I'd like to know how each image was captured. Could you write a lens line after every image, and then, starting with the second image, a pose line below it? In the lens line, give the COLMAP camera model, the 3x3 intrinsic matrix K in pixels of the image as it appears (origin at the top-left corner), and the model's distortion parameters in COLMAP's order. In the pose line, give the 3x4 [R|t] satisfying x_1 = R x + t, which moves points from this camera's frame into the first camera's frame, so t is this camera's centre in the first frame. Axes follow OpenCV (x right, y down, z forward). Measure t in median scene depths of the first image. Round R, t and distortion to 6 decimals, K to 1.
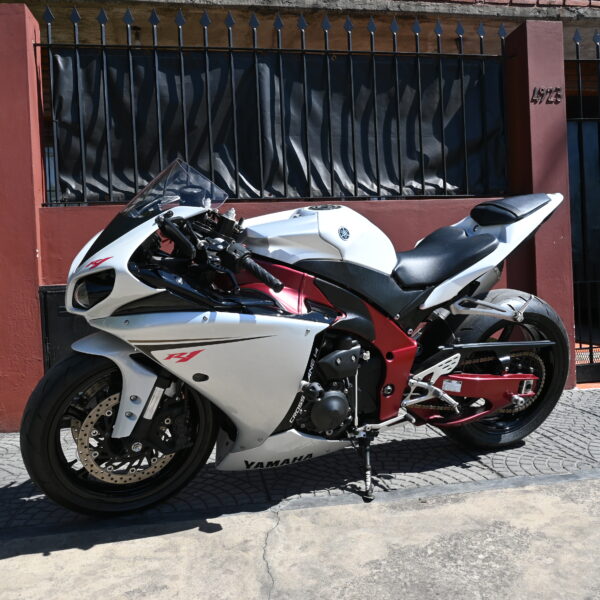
lens RADIAL K [[675.4, 0, 300.0], [0, 675.4, 300.0], [0, 0, 1]] dist [0.003470, 0.047145]
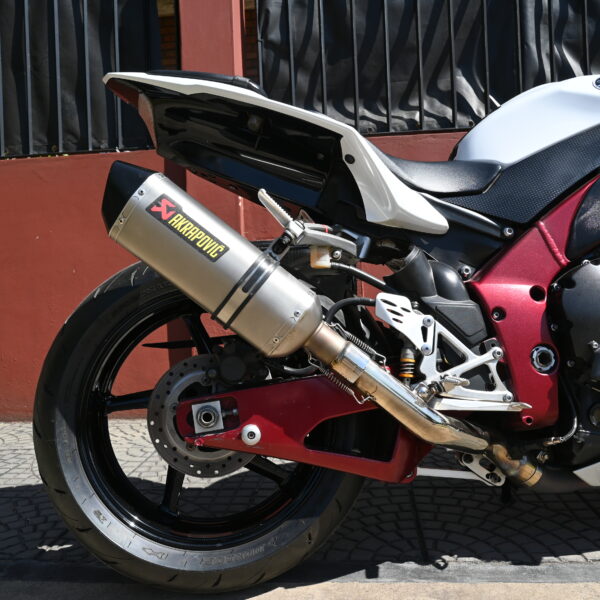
lens RADIAL K [[675.4, 0, 300.0], [0, 675.4, 300.0], [0, 0, 1]] dist [0.003470, 0.047145]
pose [[0.934580, 0.014255, -0.355468, -0.017222], [-0.009012, 0.999825, 0.016400, 0.037086], [0.355640, -0.012124, 0.934544, 0.229824]]
